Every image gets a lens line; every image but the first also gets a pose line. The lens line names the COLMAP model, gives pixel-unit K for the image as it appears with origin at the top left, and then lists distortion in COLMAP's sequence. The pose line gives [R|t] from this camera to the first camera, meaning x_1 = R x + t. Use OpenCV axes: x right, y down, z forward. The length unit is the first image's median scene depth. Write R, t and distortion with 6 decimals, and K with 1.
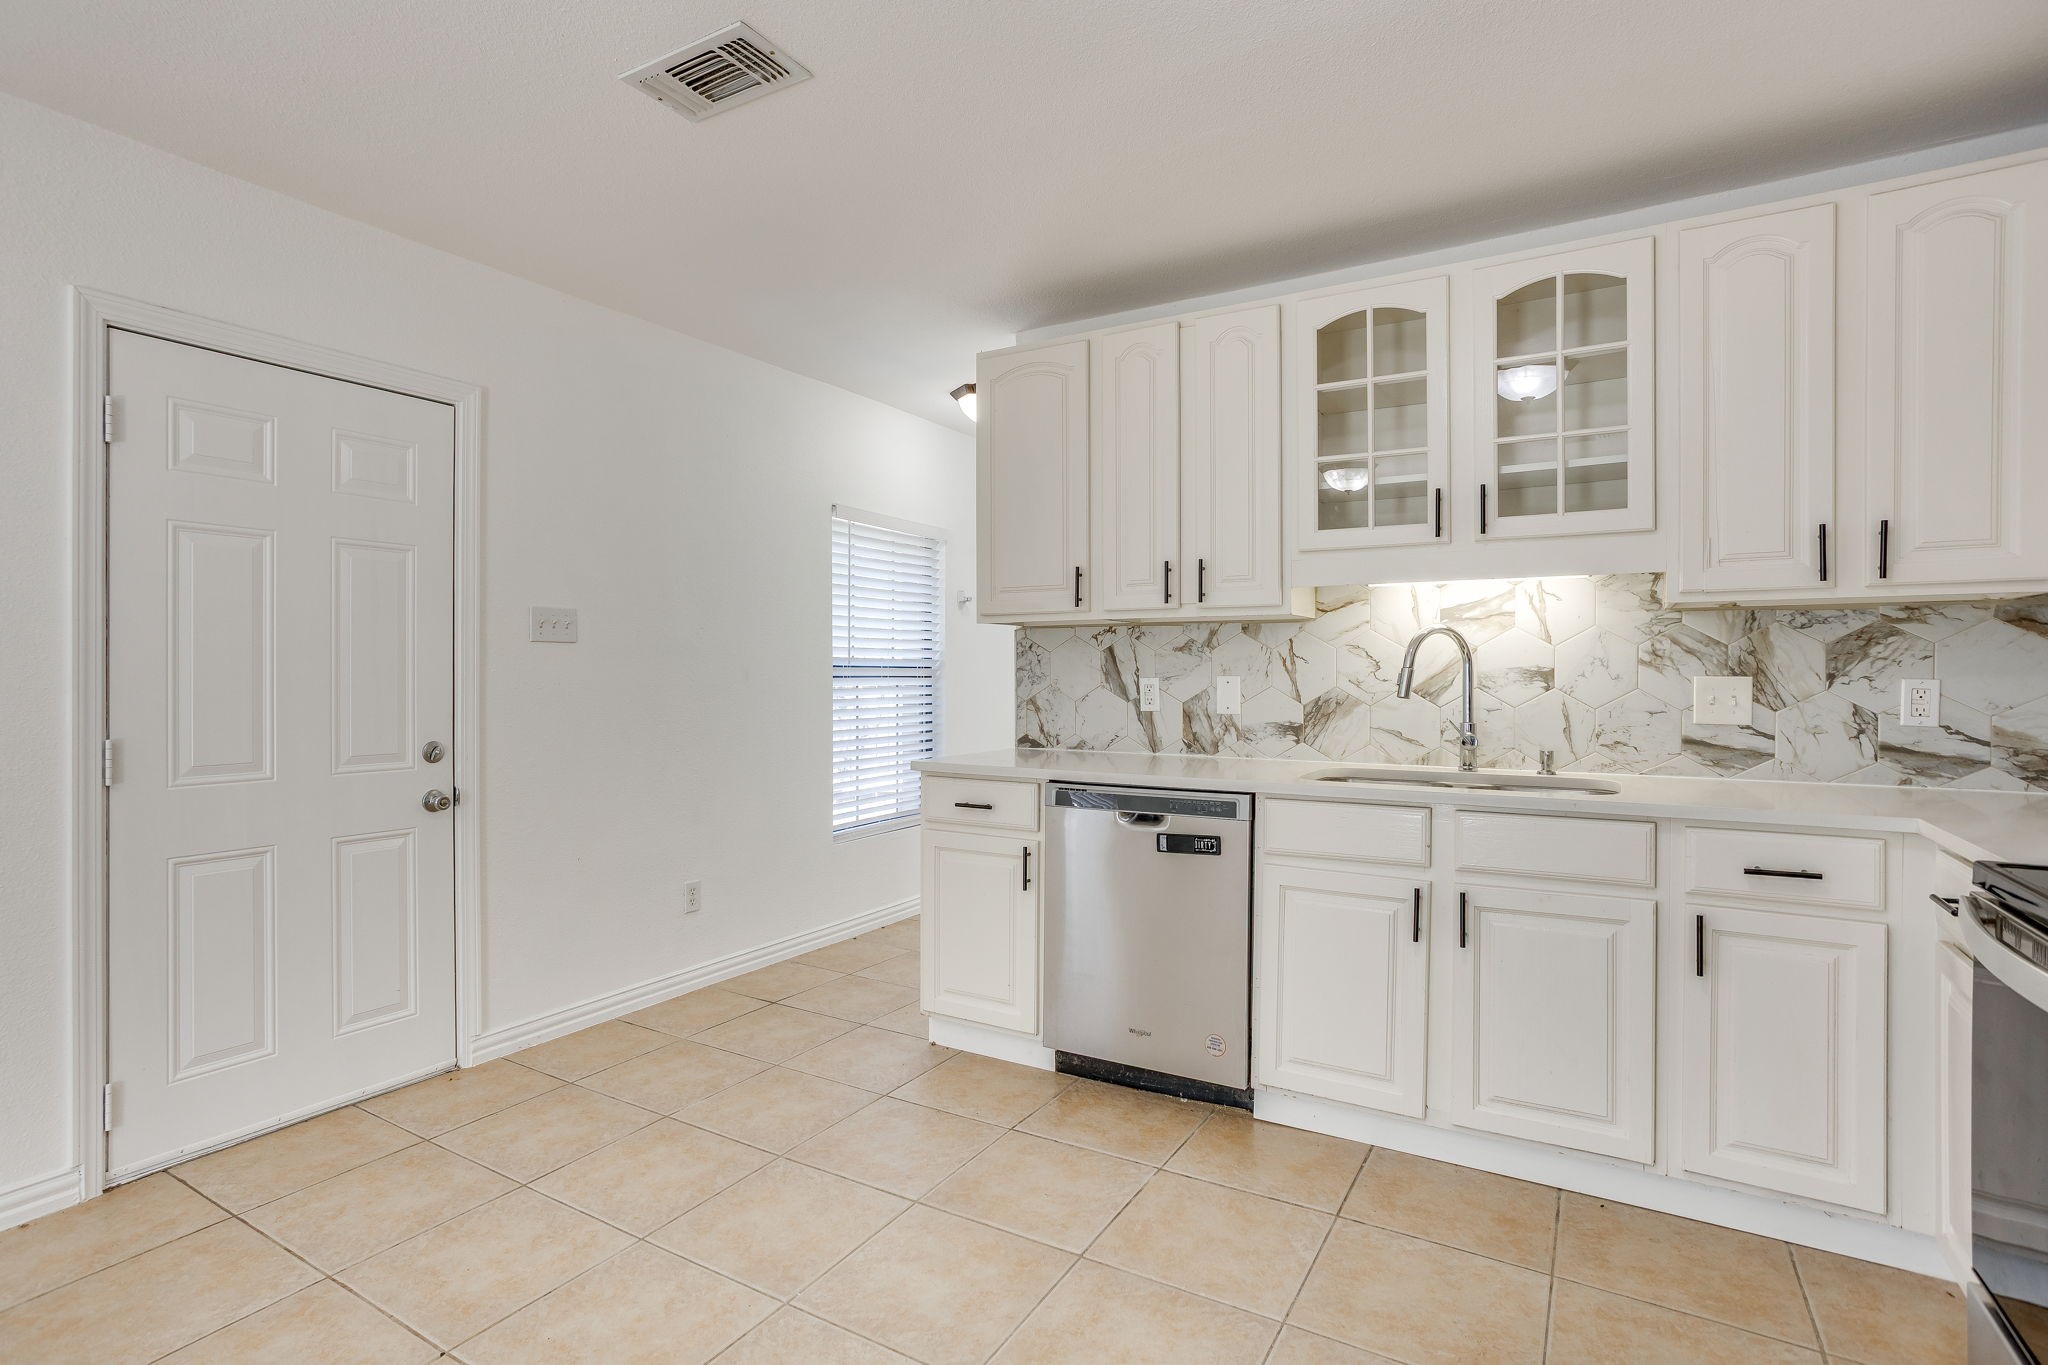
lens RADIAL K [[1007.8, 0, 1026.2], [0, 1007.8, 677.9], [0, 0, 1]] dist [-0.010351, 0.008333]
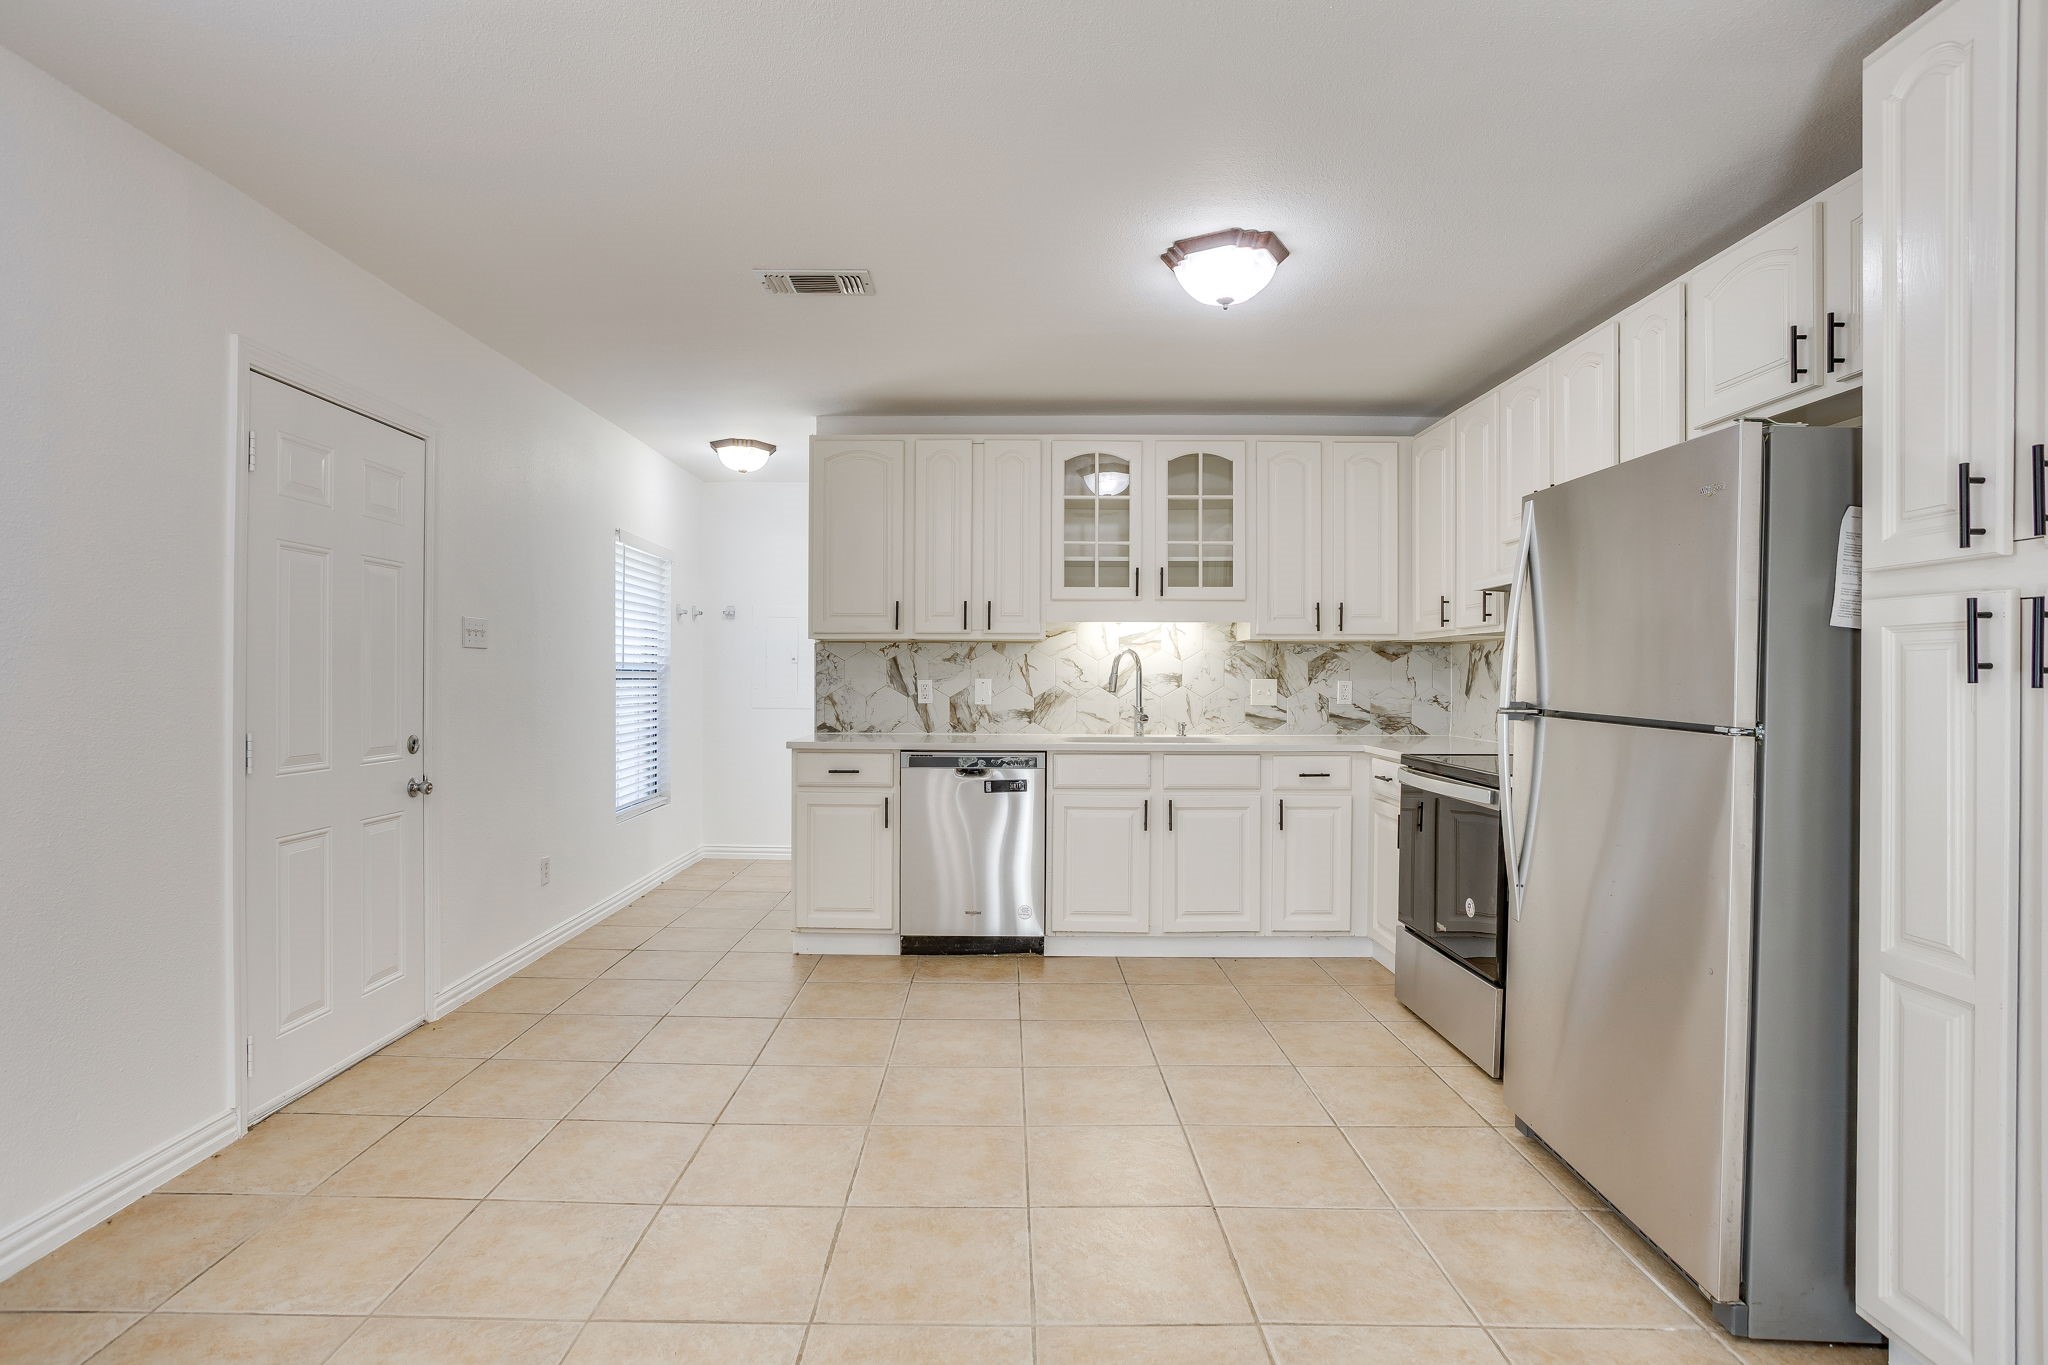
lens RADIAL K [[1007.8, 0, 1010.7], [0, 1007.8, 683.3], [0, 0, 1]] dist [-0.010351, 0.008333]
pose [[0.862893, -0.001197, 0.505385, -0.606174], [-0.000147, 0.999997, 0.002619, 0.001454], [-0.505386, -0.002334, 0.862890, -0.338330]]
